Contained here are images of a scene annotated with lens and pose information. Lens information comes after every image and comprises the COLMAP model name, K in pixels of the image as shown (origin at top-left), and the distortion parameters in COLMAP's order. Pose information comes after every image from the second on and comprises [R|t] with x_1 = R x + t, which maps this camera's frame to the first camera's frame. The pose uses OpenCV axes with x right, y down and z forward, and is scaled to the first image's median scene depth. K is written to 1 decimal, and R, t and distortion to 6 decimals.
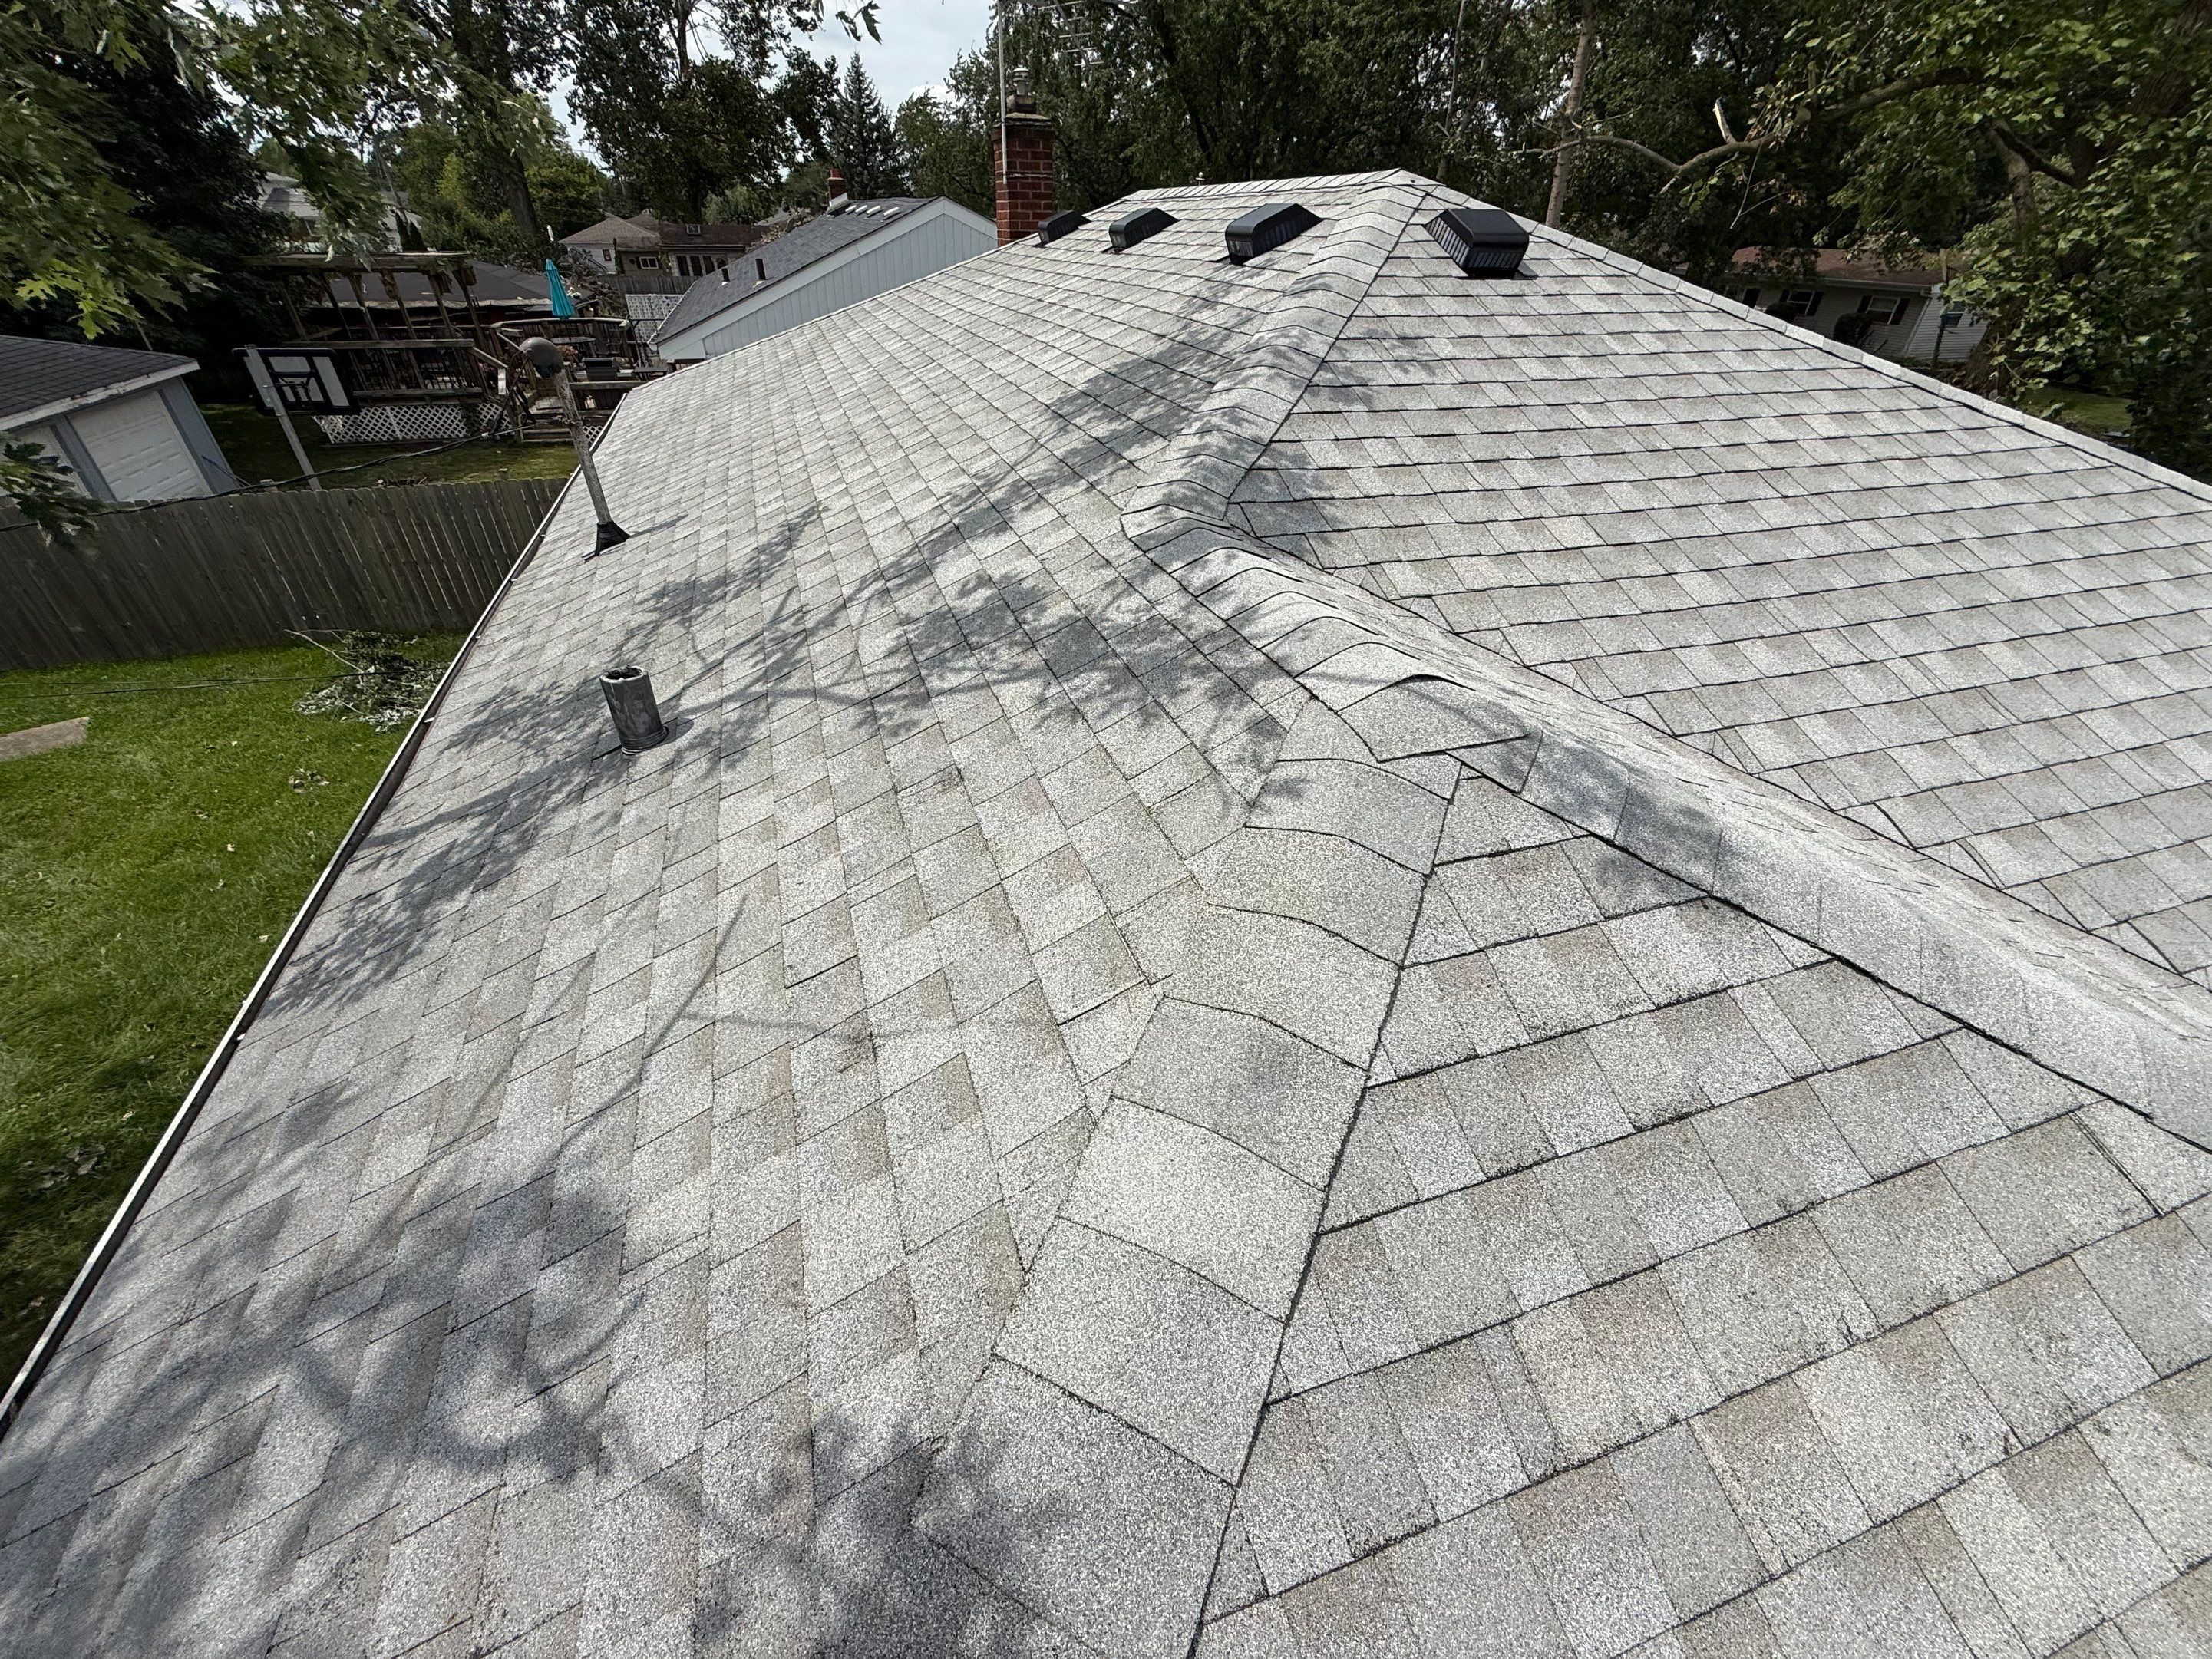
lens RADIAL K [[880.6, 0, 1083.7], [0, 880.6, 864.0], [0, 0, 1]] dist [0.001644, -0.000426]
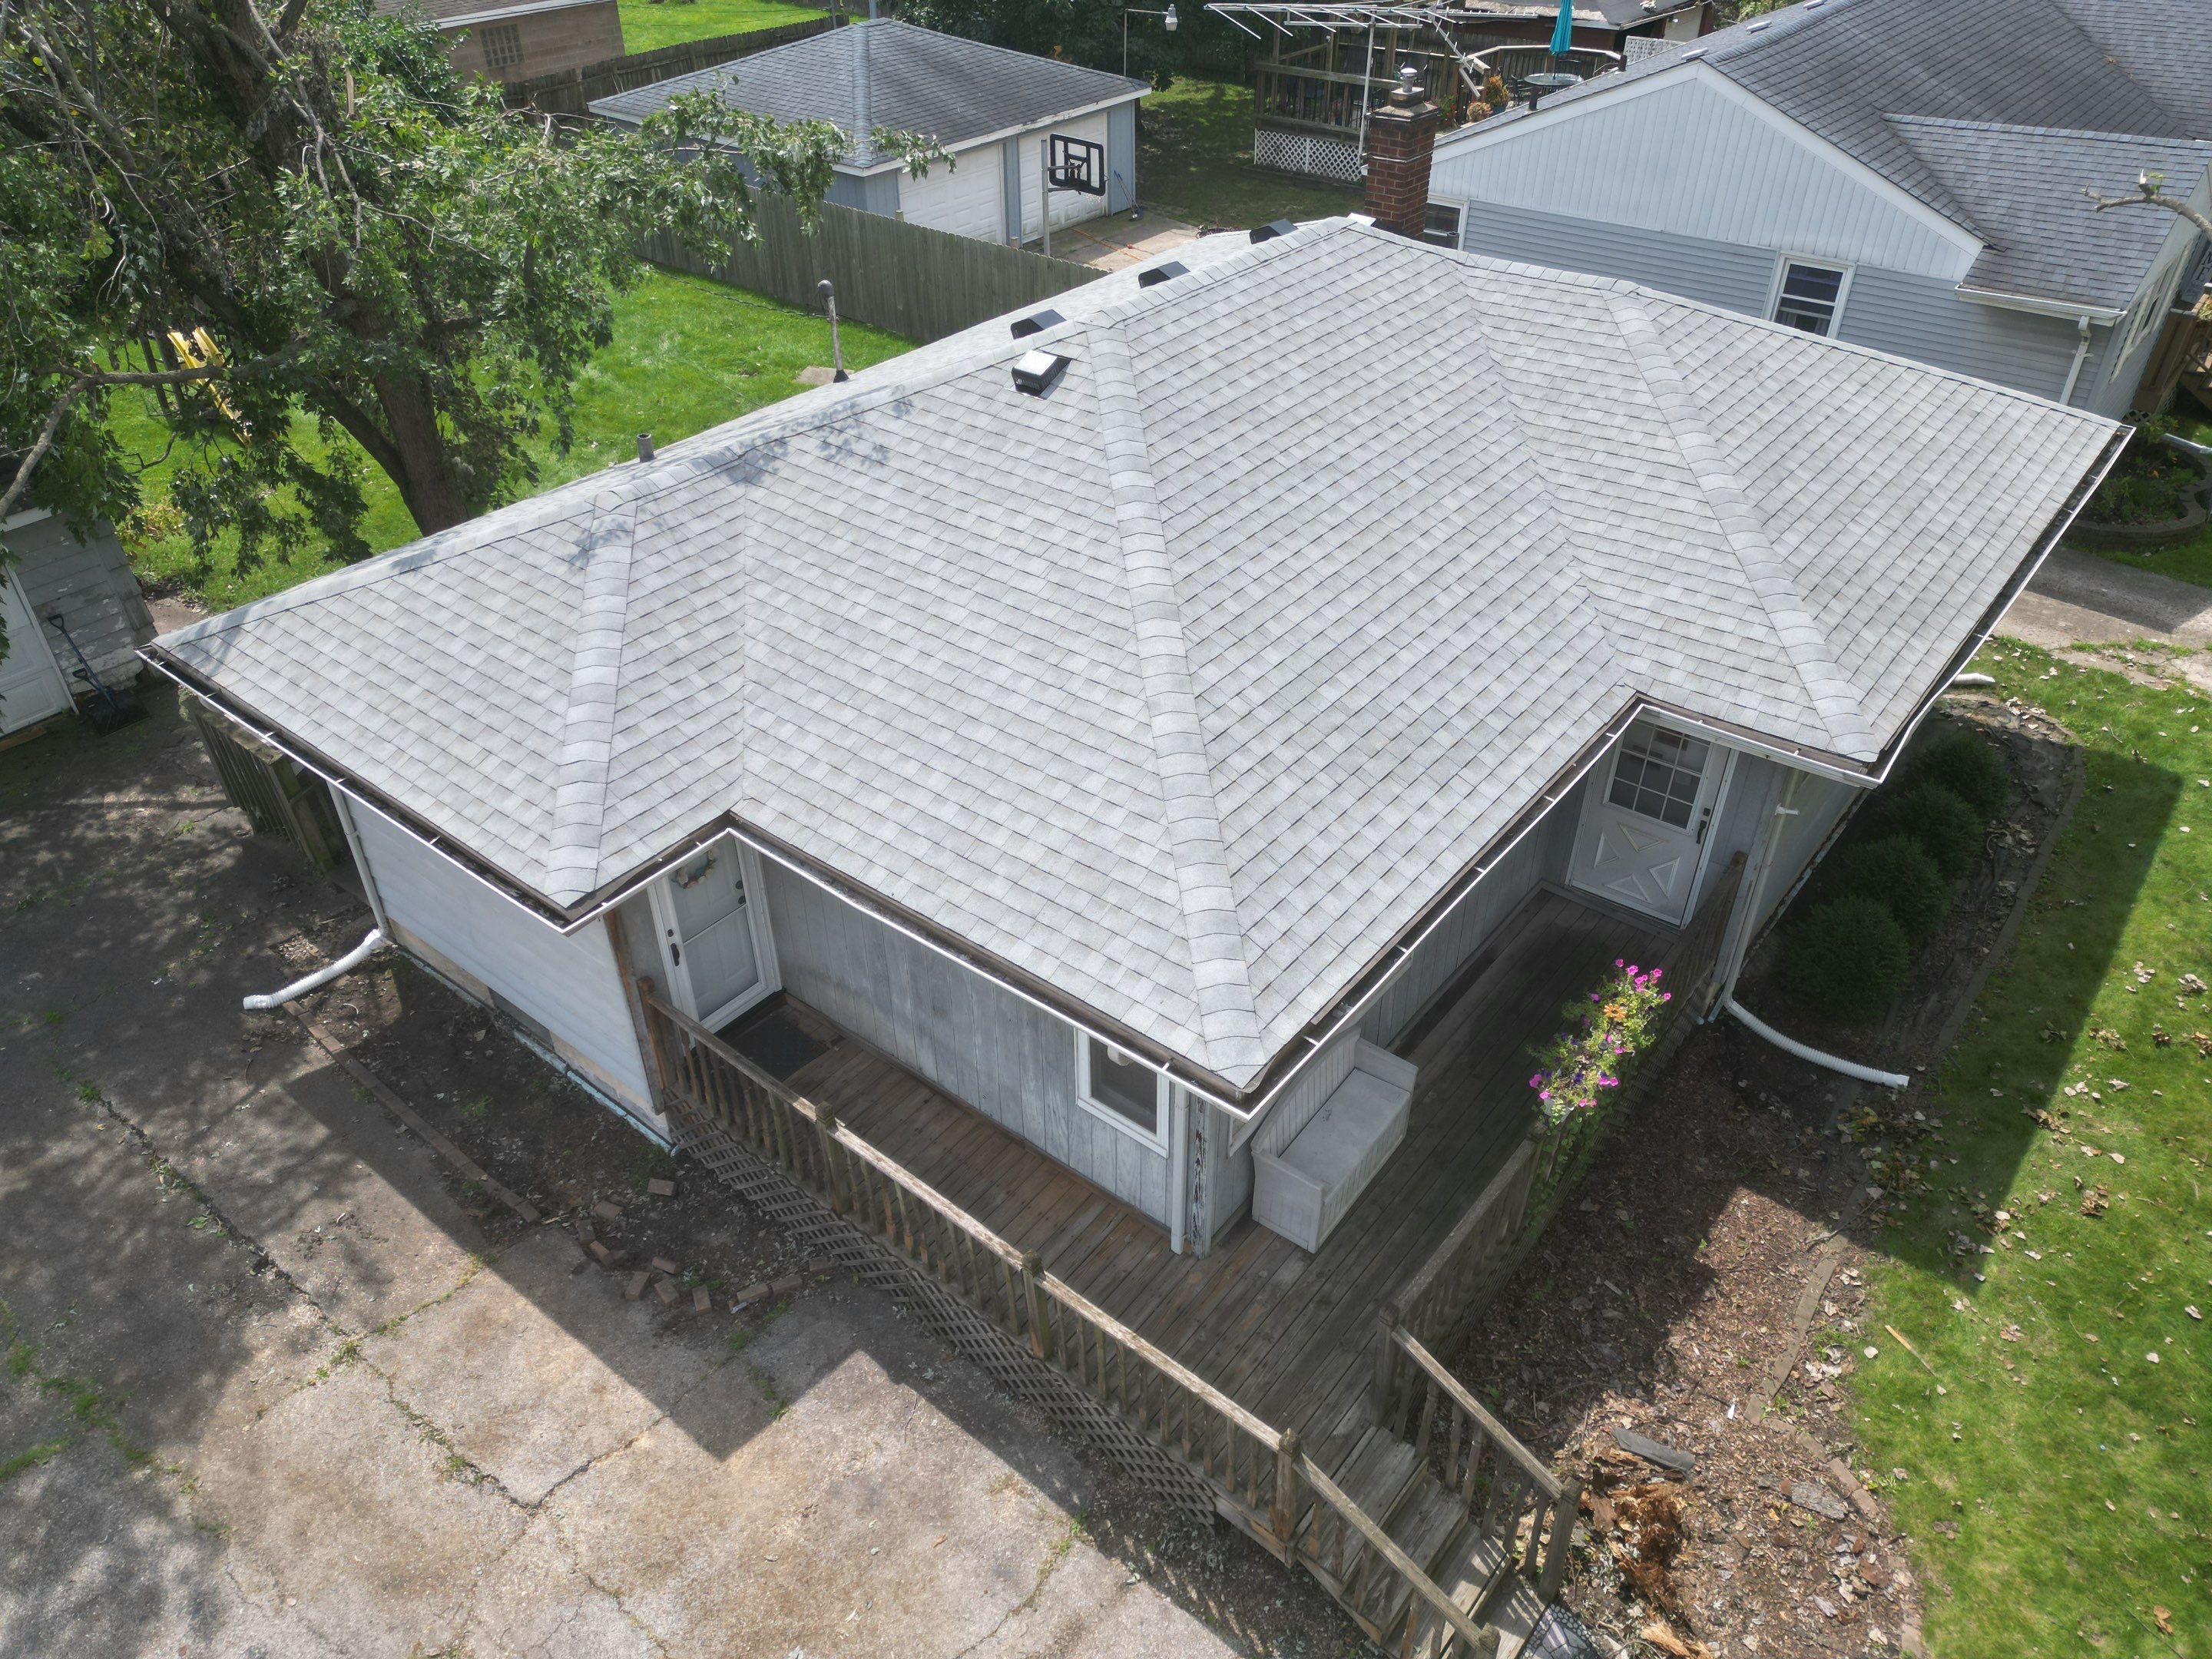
lens RADIAL K [[1553.8, 0, 1100.3], [0, 1553.8, 824.7], [0, 0, 1]] dist [0.043351, -0.008350]
pose [[0.558104, 0.466671, -0.686104, 3.757529], [-0.469942, 0.859235, 0.202162, -0.744612], [0.683868, 0.209601, 0.698851, -1.112537]]
